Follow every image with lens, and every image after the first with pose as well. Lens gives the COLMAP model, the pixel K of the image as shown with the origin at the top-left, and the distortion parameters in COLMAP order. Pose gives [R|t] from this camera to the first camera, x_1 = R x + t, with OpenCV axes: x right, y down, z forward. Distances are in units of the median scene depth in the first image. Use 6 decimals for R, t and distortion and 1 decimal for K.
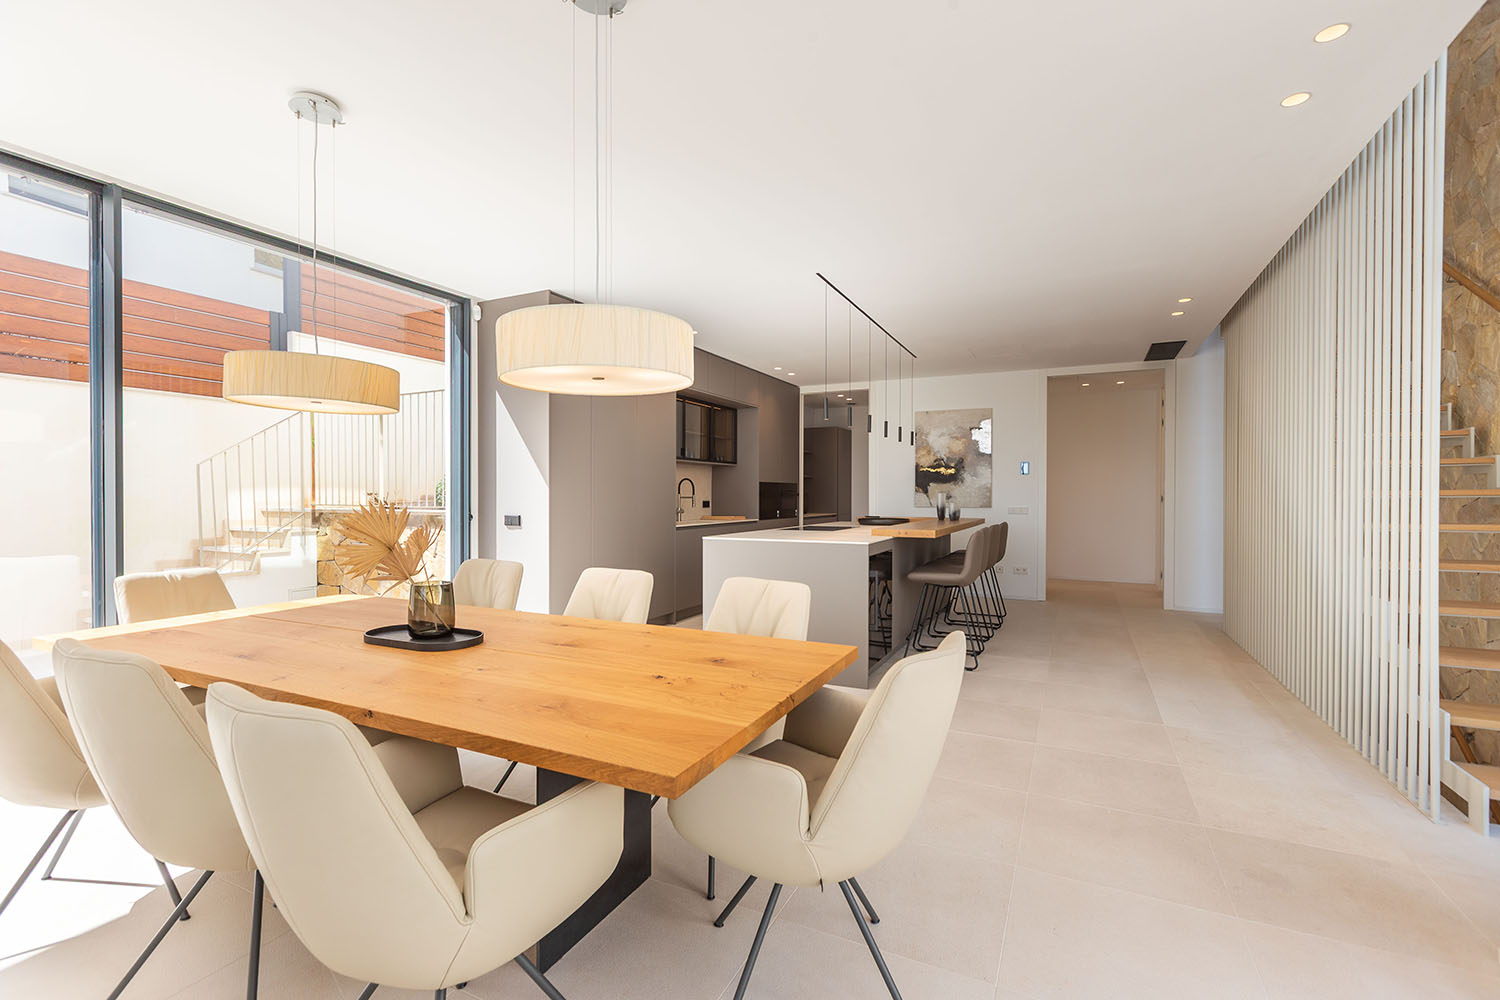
lens RADIAL K [[666.6, 0, 749.3], [0, 666.6, 501.6], [0, 0, 1]] dist [0.006354, 0.000507]
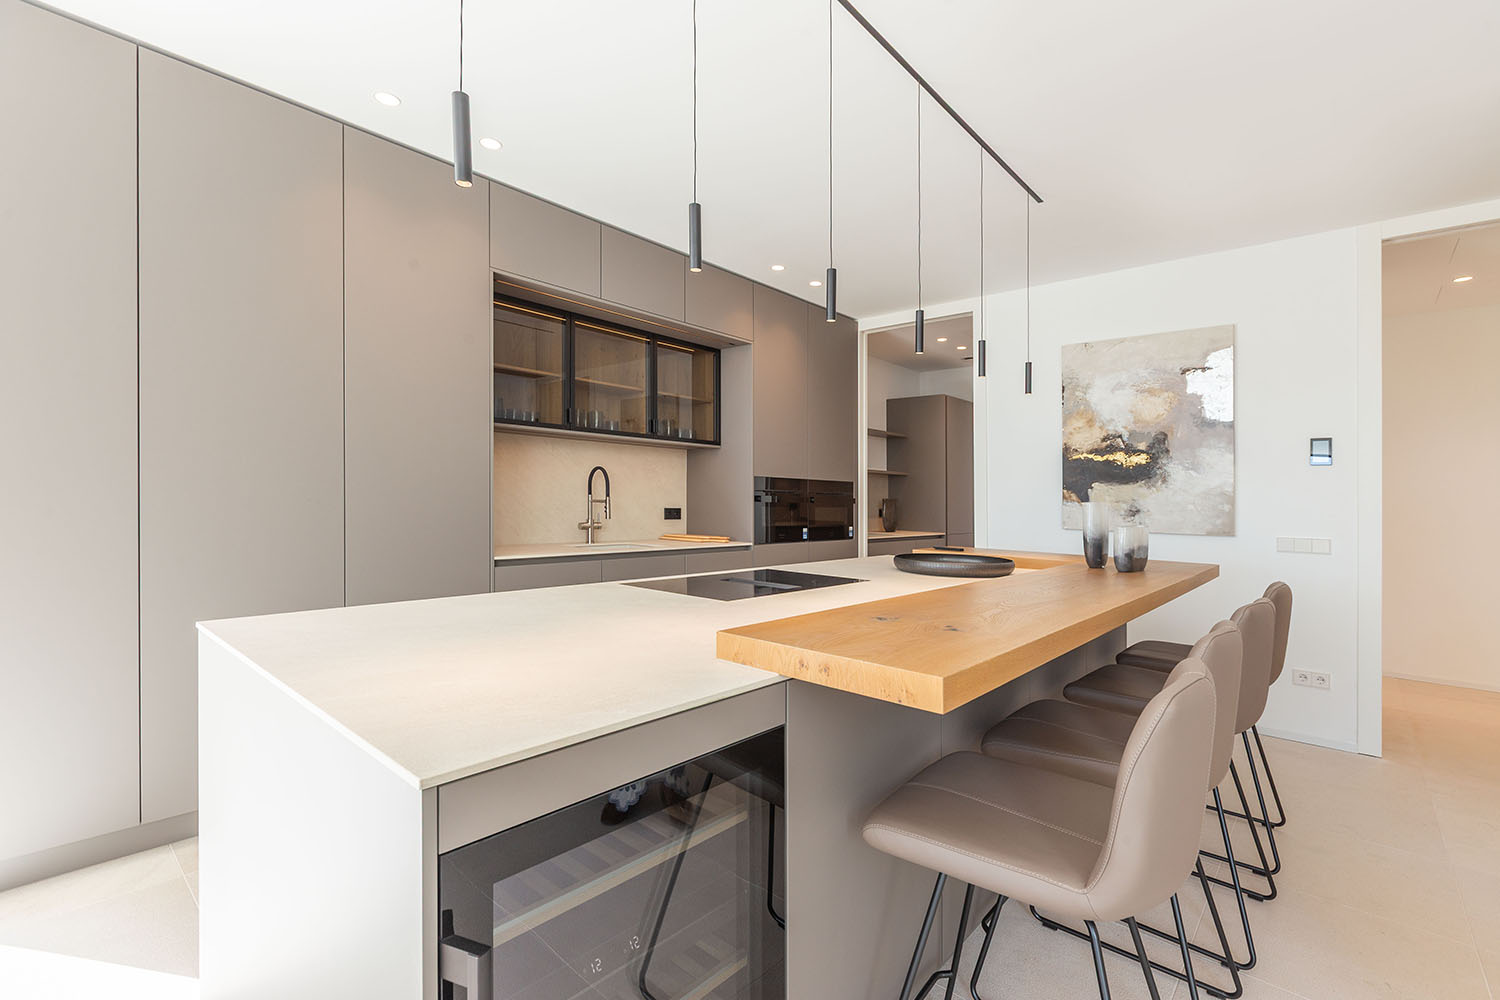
lens RADIAL K [[666.6, 0, 752.3], [0, 666.6, 474.8], [0, 0, 1]] dist [0.006354, 0.000507]
pose [[0.962438, 0.010174, -0.271310, 0.162610], [-0.022757, 0.998804, -0.043275, -0.006433], [0.270545, 0.047824, 0.961519, 0.451485]]
